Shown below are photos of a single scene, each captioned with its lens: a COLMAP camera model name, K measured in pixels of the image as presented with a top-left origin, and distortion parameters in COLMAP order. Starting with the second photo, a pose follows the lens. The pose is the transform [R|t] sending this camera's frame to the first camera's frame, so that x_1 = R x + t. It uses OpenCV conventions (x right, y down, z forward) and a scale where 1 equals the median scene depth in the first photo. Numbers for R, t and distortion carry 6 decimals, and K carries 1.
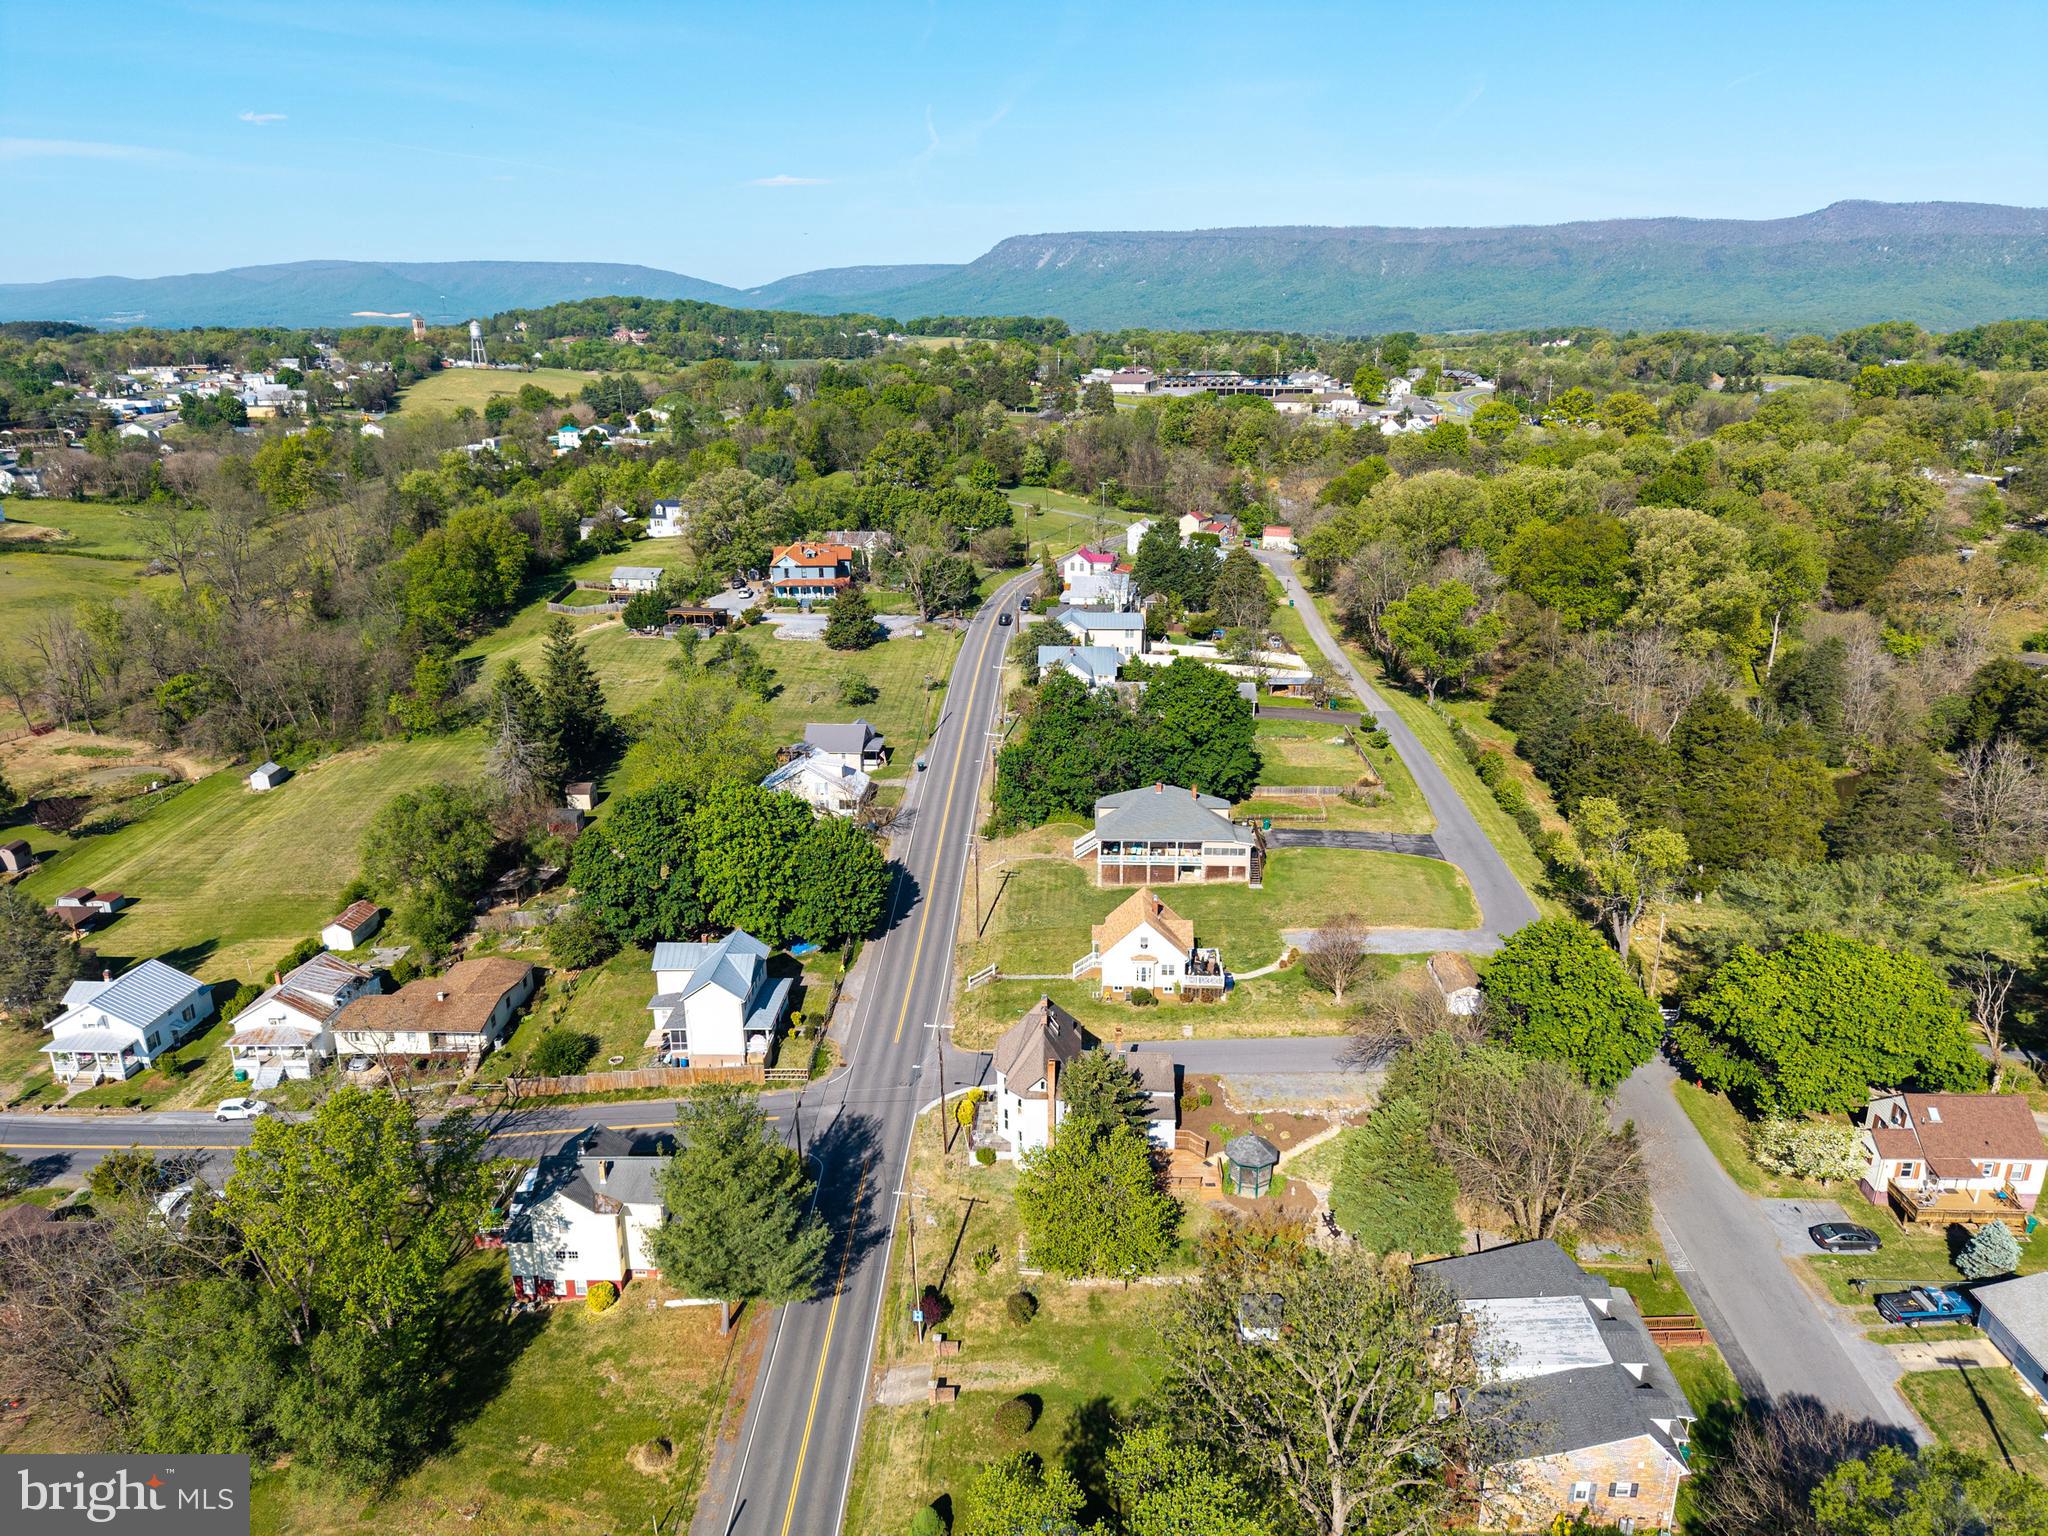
lens RADIAL K [[1367.3, 0, 1030.7], [0, 1367.3, 768.2], [0, 0, 1]] dist [0.024227, -0.022907]
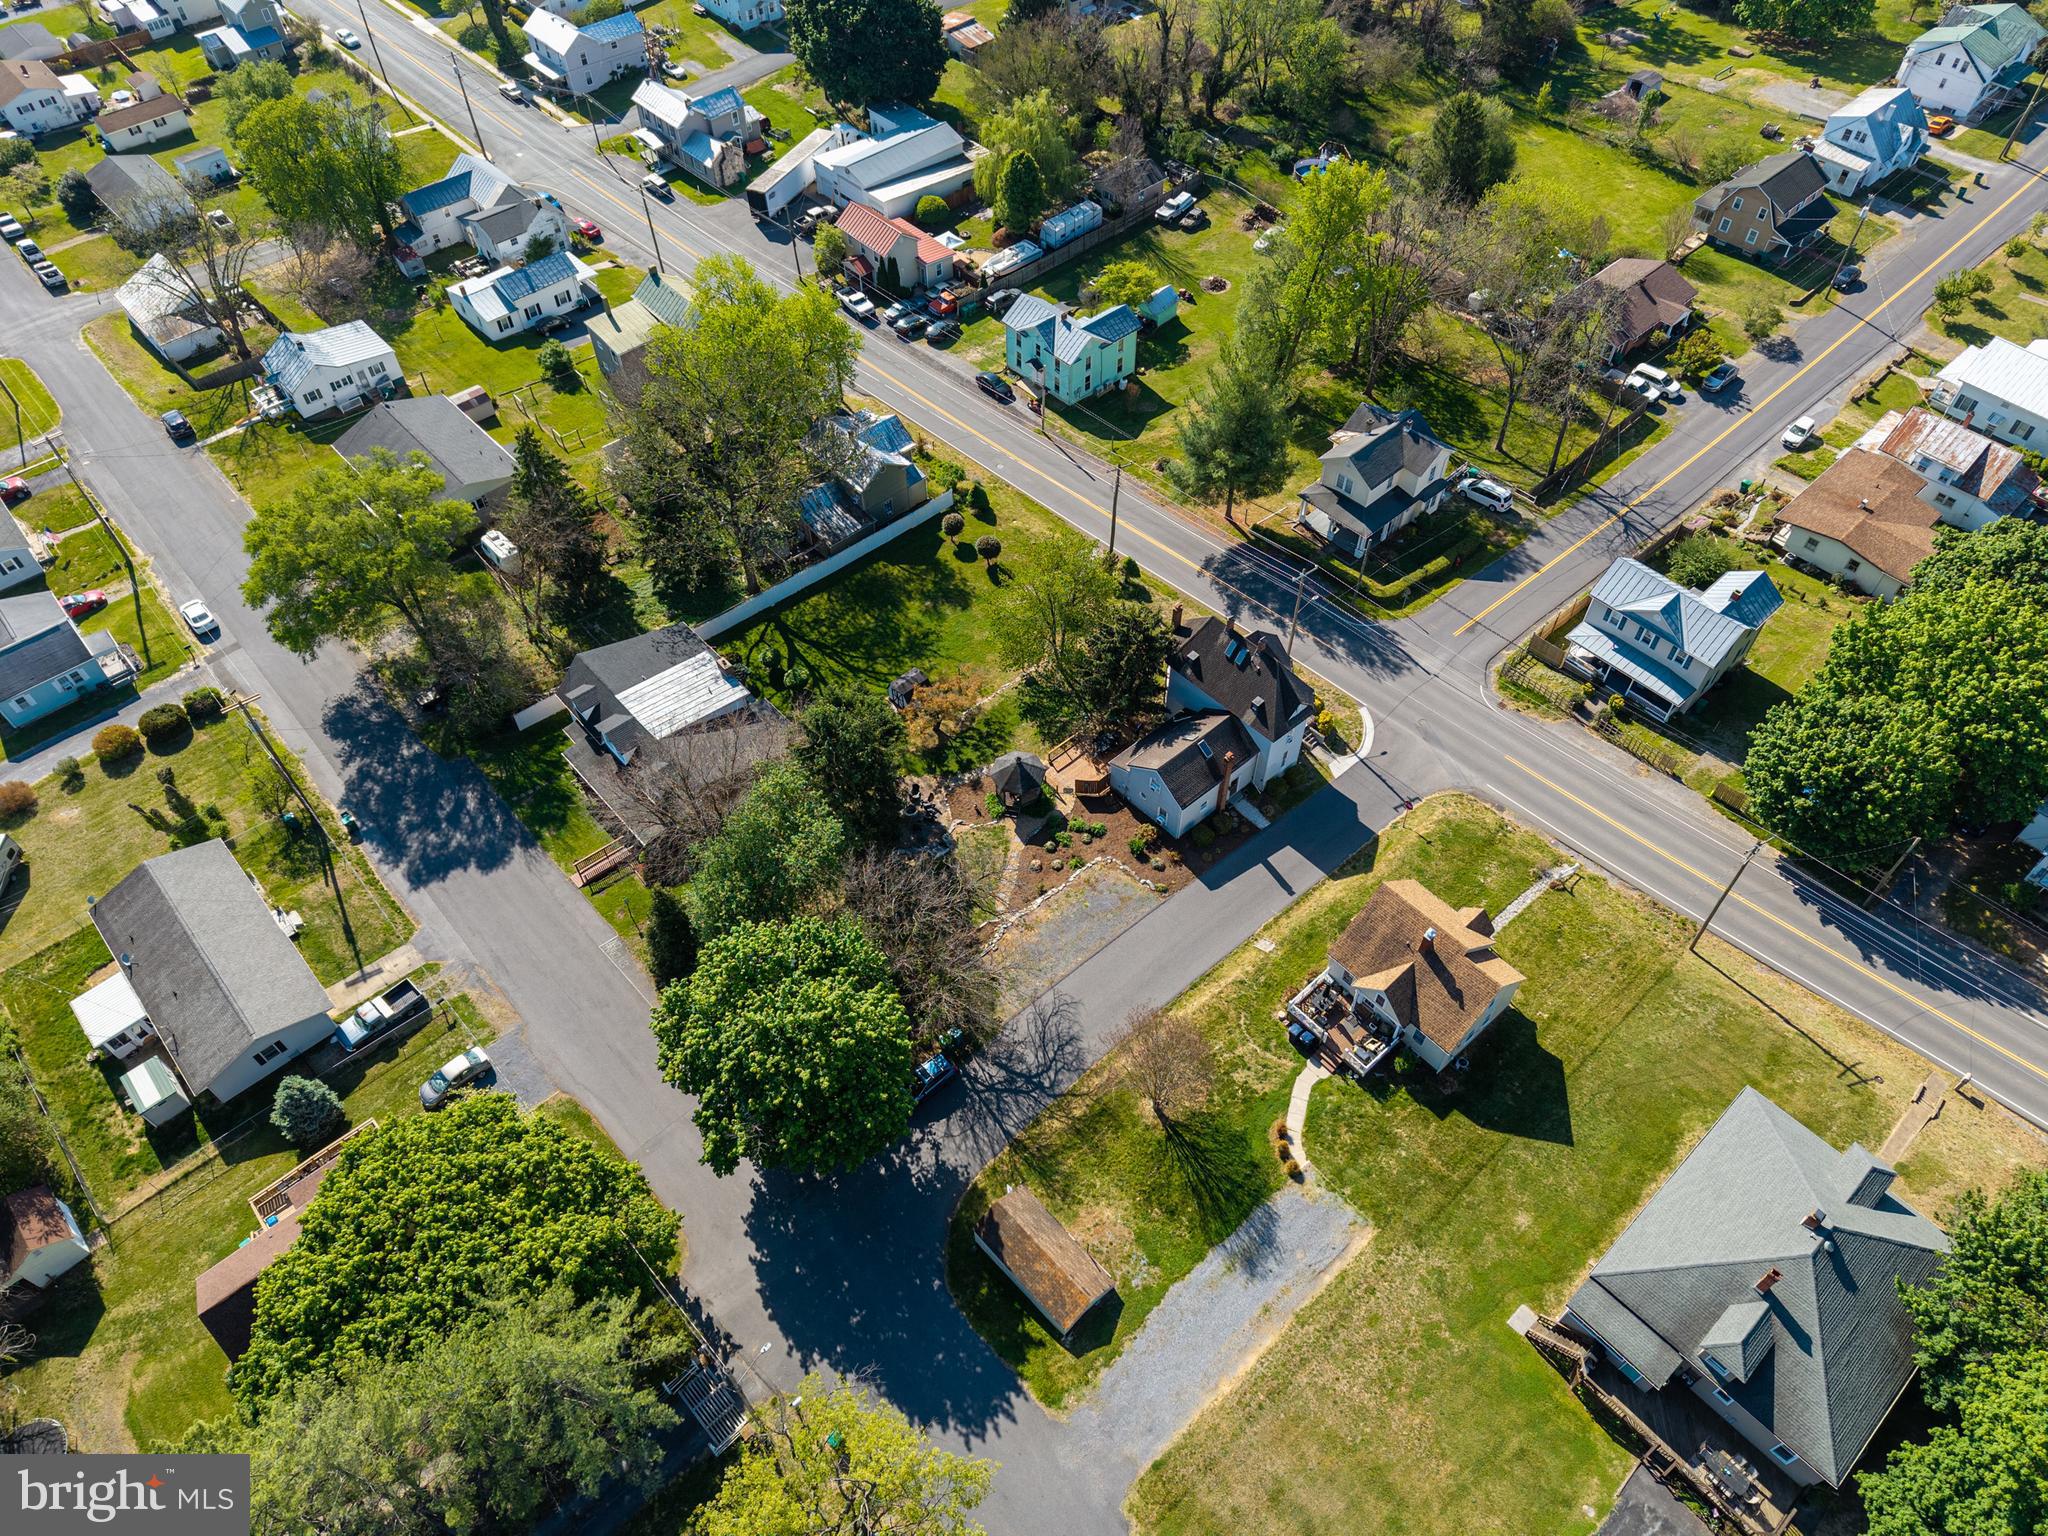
lens RADIAL K [[1367.3, 0, 1033.7], [0, 1367.3, 764.0], [0, 0, 1]] dist [0.024227, -0.022907]
pose [[-0.718745, 0.543668, -0.433394, 0.432637], [-0.209333, 0.425205, 0.880557, -0.430353], [0.663012, 0.723619, -0.191806, 0.915886]]
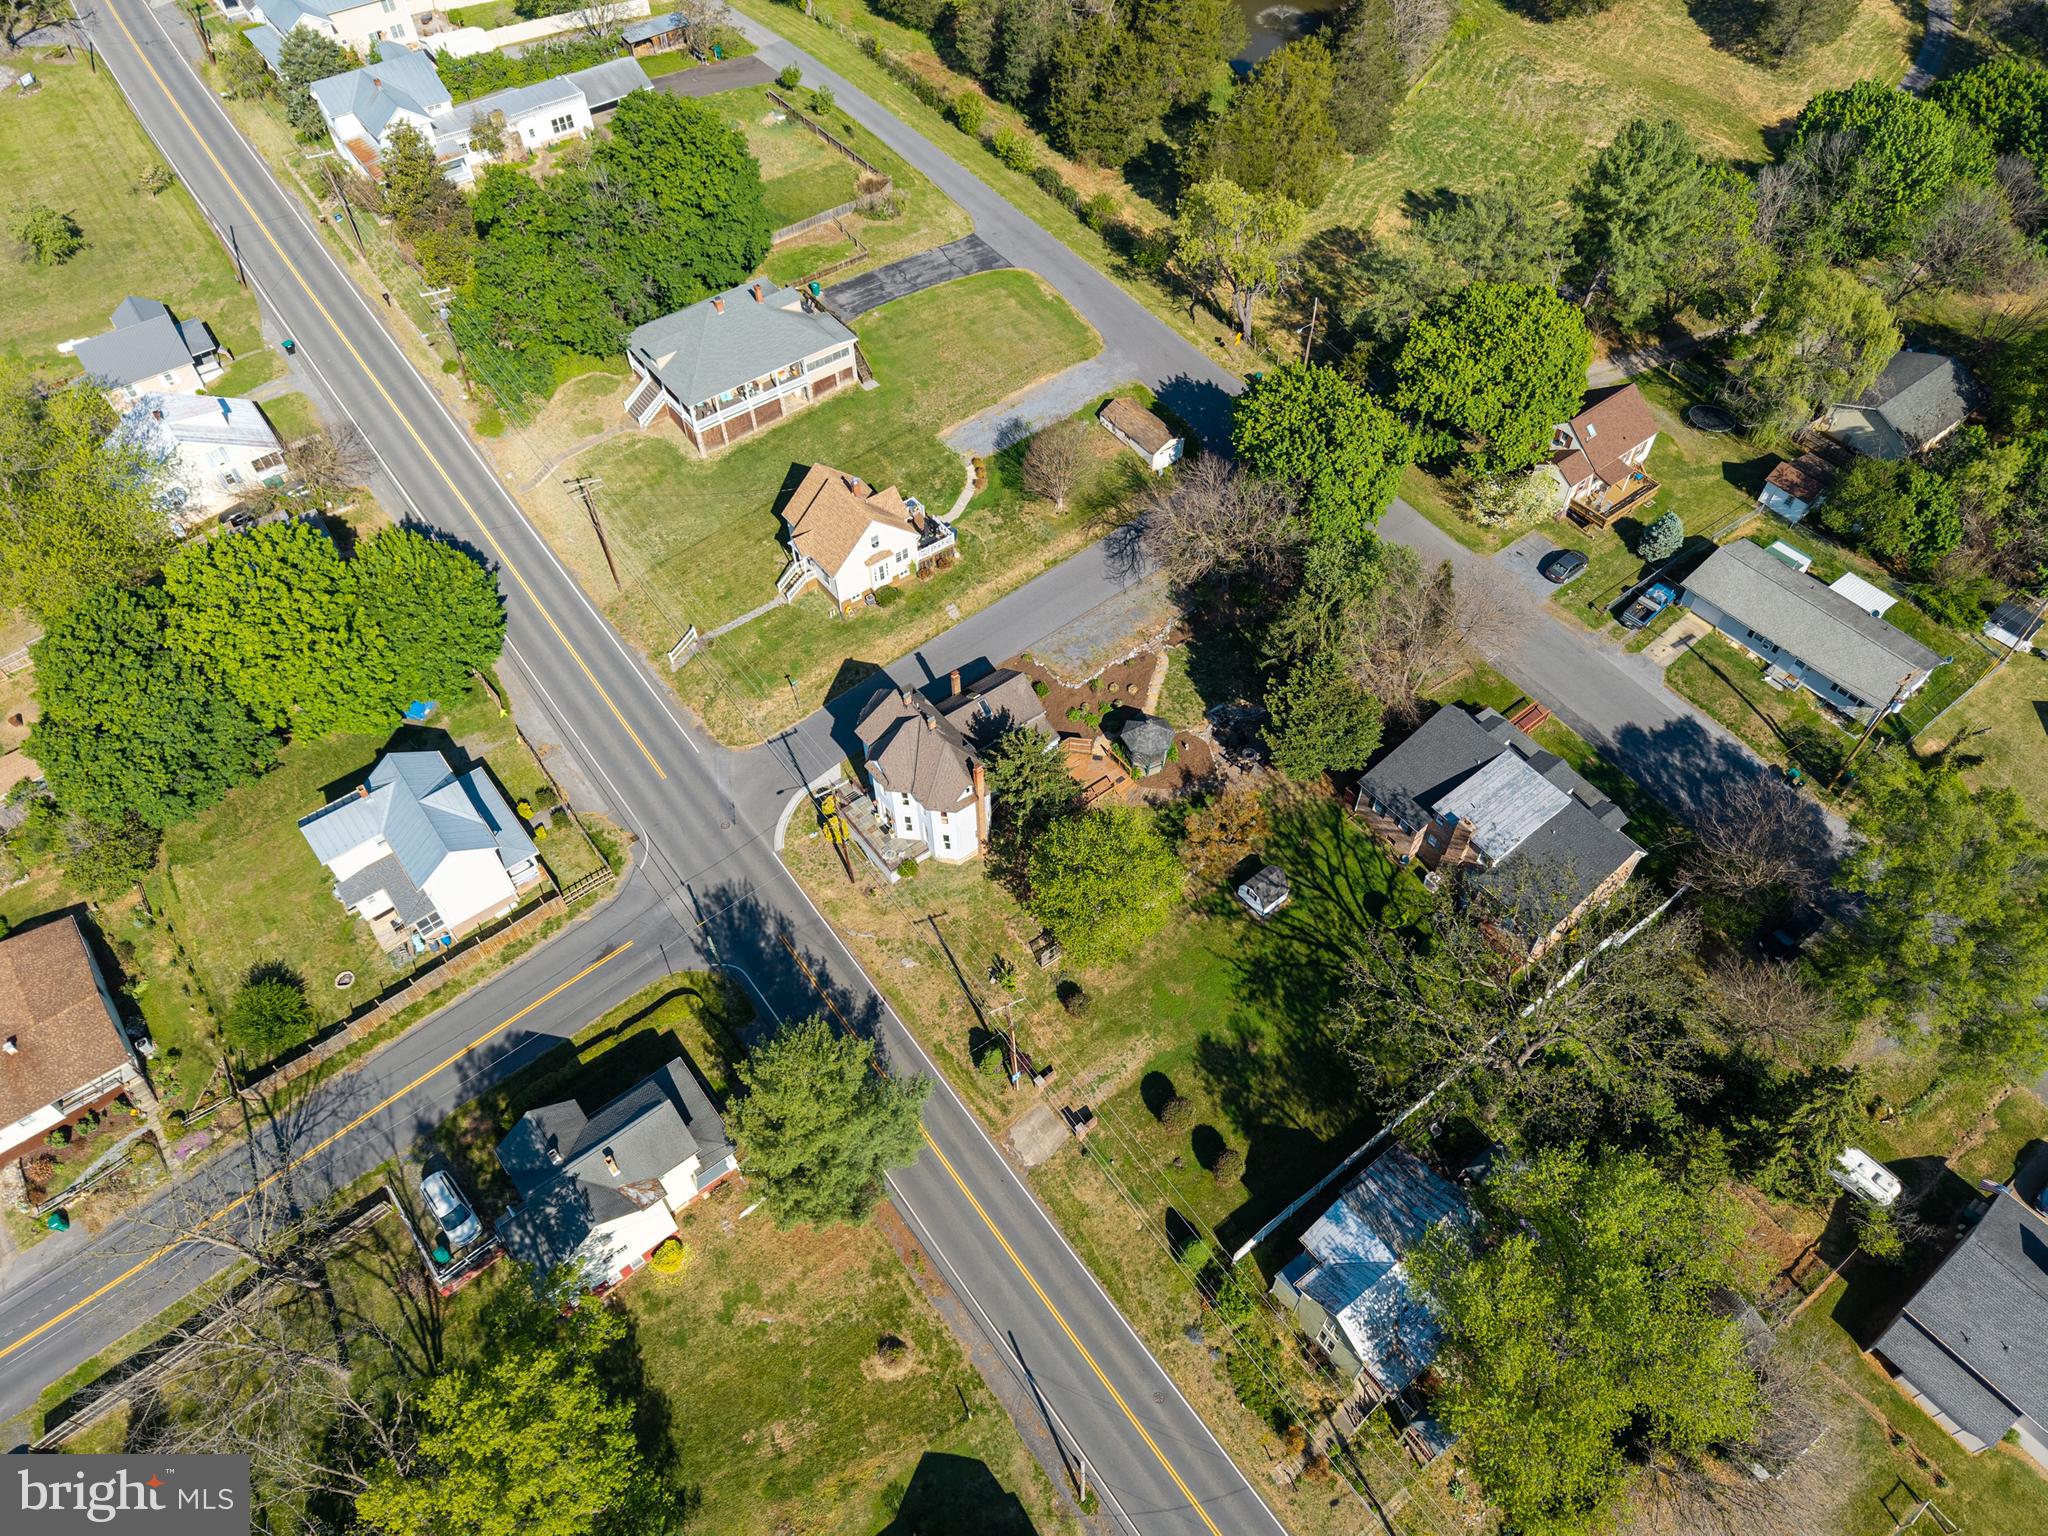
lens RADIAL K [[1367.3, 0, 1037.1], [0, 1367.3, 771.7], [0, 0, 1]] dist [0.024227, -0.022907]
pose [[0.770485, -0.499877, 0.395571, -0.235592], [0.202084, 0.780074, 0.592154, -0.232100], [-0.604579, -0.376307, 0.702052, 0.267622]]
